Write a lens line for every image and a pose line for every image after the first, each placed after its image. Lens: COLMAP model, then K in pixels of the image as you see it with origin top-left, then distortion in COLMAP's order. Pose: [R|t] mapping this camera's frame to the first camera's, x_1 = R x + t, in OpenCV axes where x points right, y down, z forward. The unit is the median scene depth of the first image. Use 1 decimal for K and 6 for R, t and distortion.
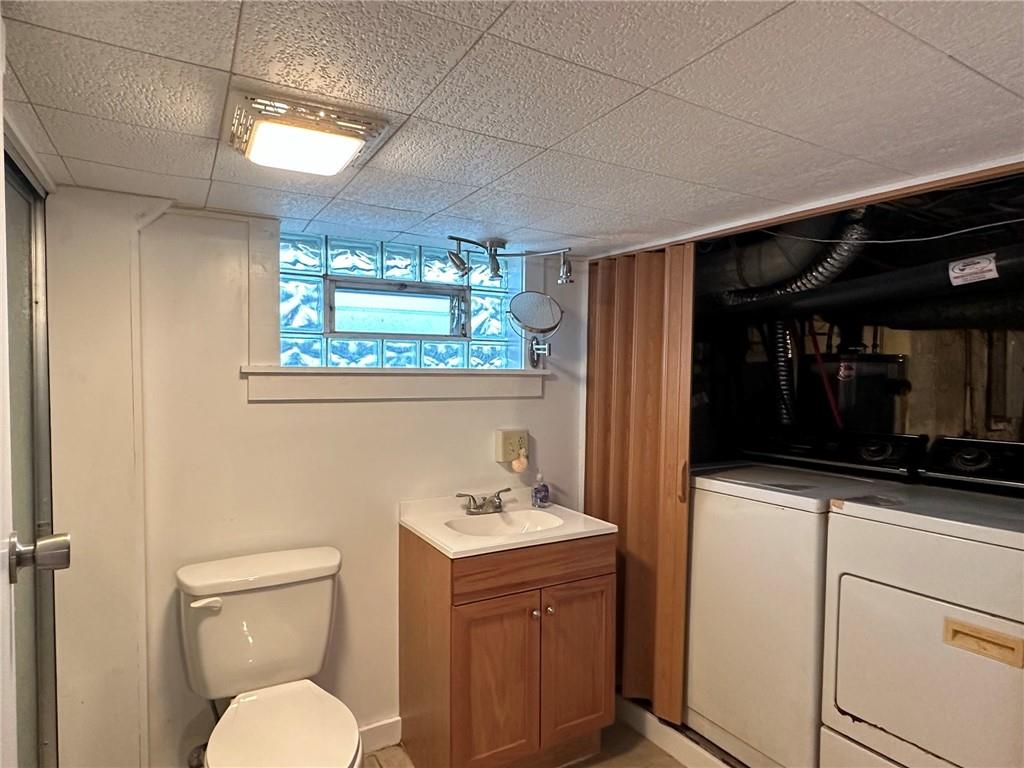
lens RADIAL K [[586.0, 0, 512.0], [0, 586.0, 384.0], [0, 0, 1]] dist [0.001986, 0.000805]
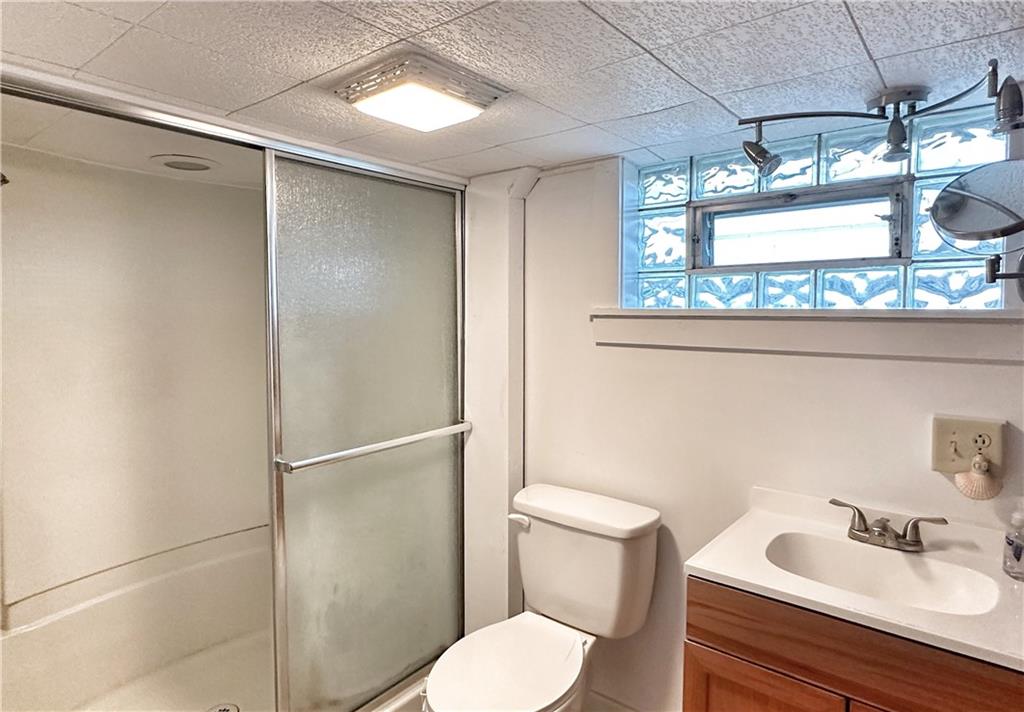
lens RADIAL K [[588.2, 0, 511.8], [0, 588.2, 330.9], [0, 0, 1]] dist [0.000093, 0.000023]
pose [[0.359200, 0.028427, -0.932828, 0.388478], [-0.017050, 0.999569, 0.023895, -0.011549], [0.933105, 0.007321, 0.359530, 0.420957]]
